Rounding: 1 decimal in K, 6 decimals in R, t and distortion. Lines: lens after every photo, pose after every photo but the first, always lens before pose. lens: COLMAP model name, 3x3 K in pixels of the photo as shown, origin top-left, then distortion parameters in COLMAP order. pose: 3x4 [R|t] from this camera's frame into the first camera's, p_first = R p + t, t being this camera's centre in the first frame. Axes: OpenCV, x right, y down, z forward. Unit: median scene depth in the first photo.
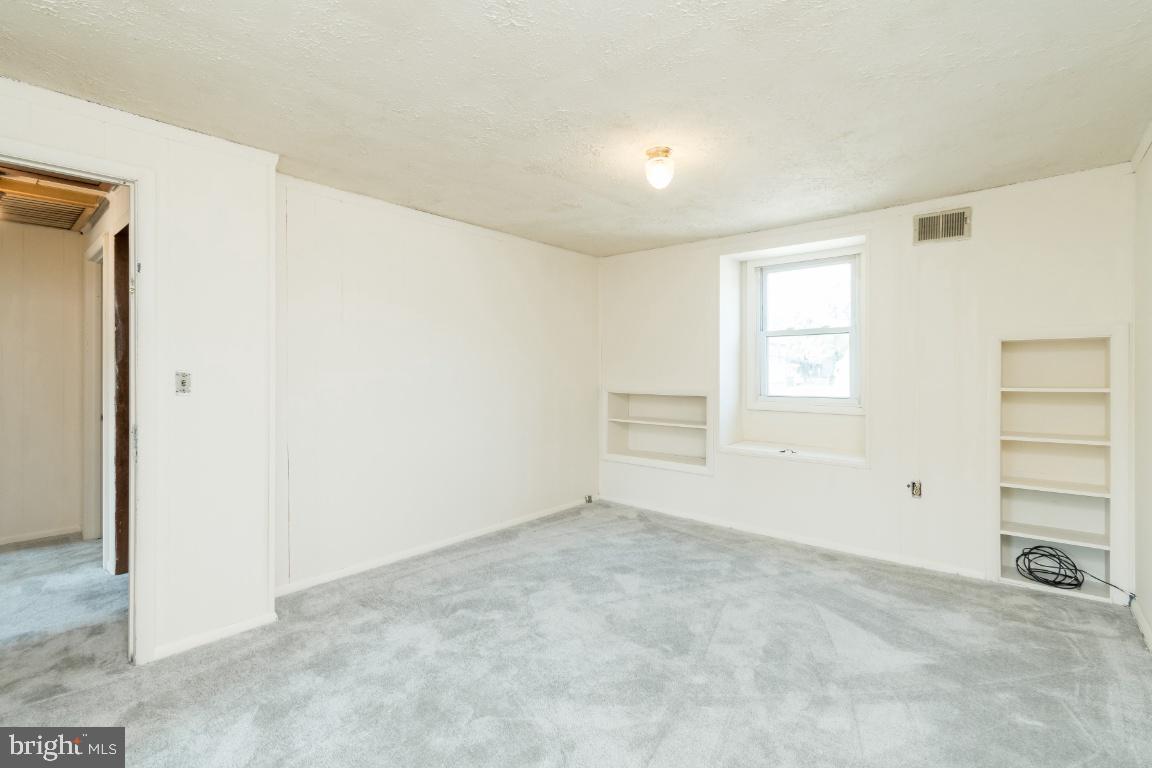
lens RADIAL K [[524.9, 0, 583.5], [0, 524.9, 376.8], [0, 0, 1]] dist [0.005992, -0.000652]
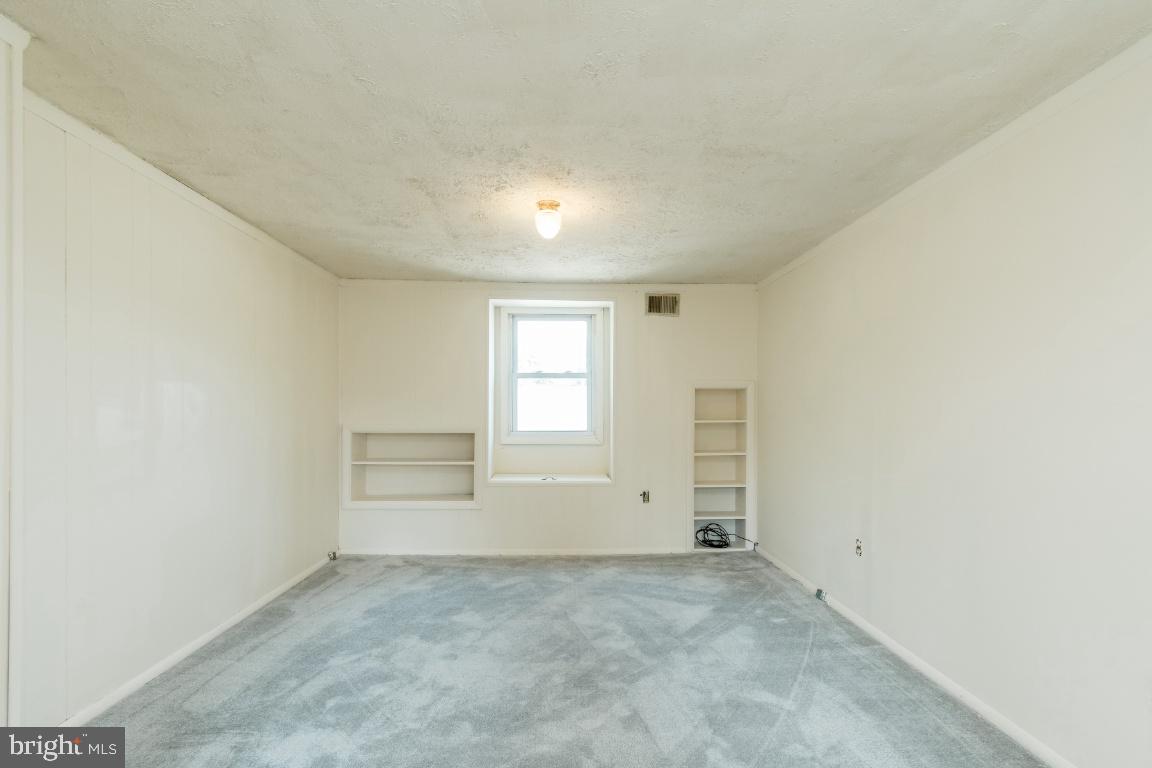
lens RADIAL K [[524.9, 0, 603.1], [0, 524.9, 417.4], [0, 0, 1]] dist [0.005992, -0.000652]
pose [[0.731137, -0.006121, 0.682203, -0.397010], [0.004754, 0.999981, 0.003876, 0.005851], [-0.682214, 0.000409, 0.731152, 0.100531]]
